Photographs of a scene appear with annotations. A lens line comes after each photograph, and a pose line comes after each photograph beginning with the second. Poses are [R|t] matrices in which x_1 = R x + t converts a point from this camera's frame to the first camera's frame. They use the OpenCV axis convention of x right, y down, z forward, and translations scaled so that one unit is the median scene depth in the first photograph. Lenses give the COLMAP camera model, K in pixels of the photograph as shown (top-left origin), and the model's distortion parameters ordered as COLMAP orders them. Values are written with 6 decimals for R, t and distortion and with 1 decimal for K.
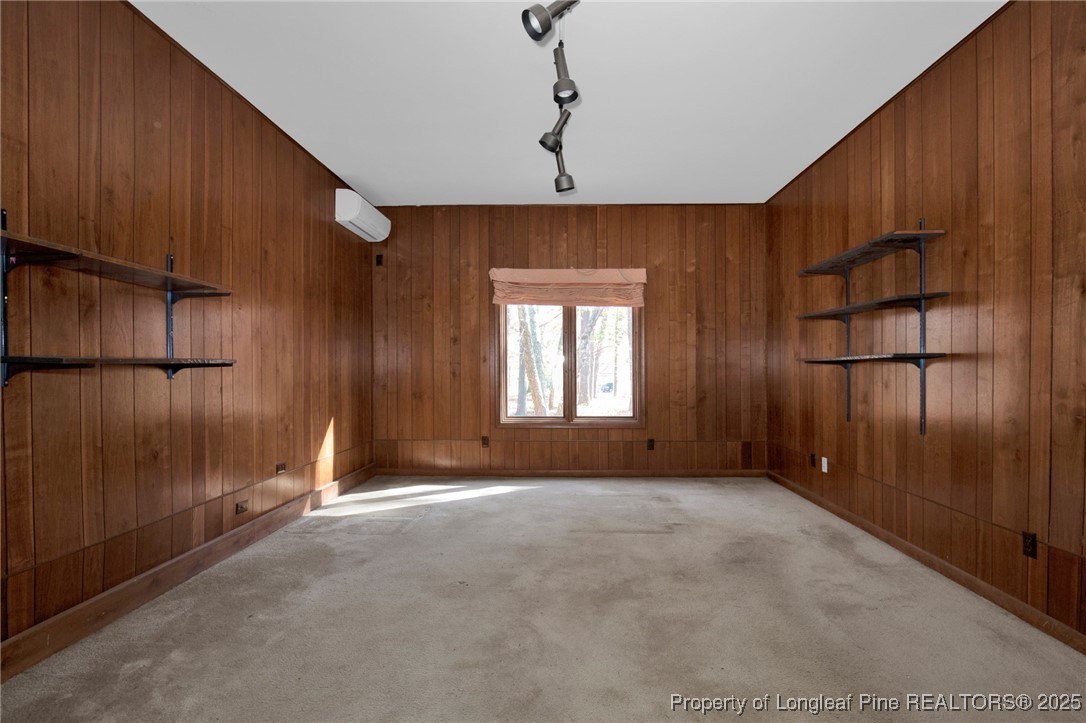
lens RADIAL K [[507.6, 0, 548.7], [0, 507.6, 372.2], [0, 0, 1]] dist [-0.035429, 0.000632]
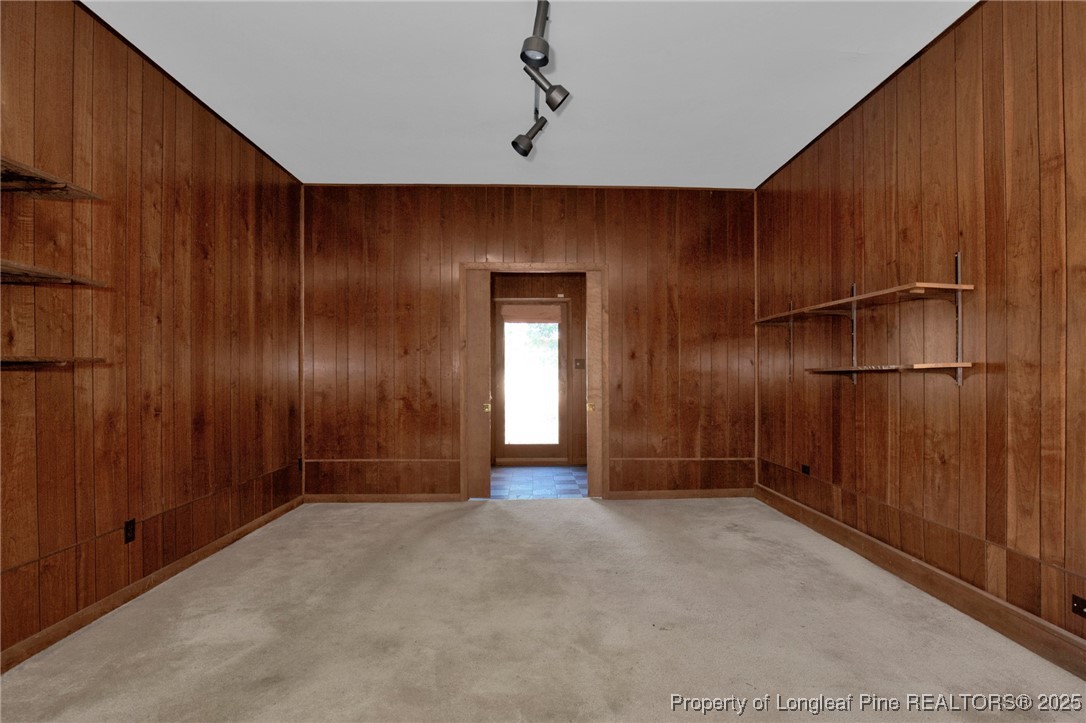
lens RADIAL K [[507.6, 0, 548.7], [0, 507.6, 372.2], [0, 0, 1]] dist [-0.035429, 0.000632]
pose [[-0.996651, 0.002751, -0.081732, 0.095921], [0.001973, 0.999952, 0.009603, -0.025828], [0.081754, 0.009410, -0.996608, 2.069692]]
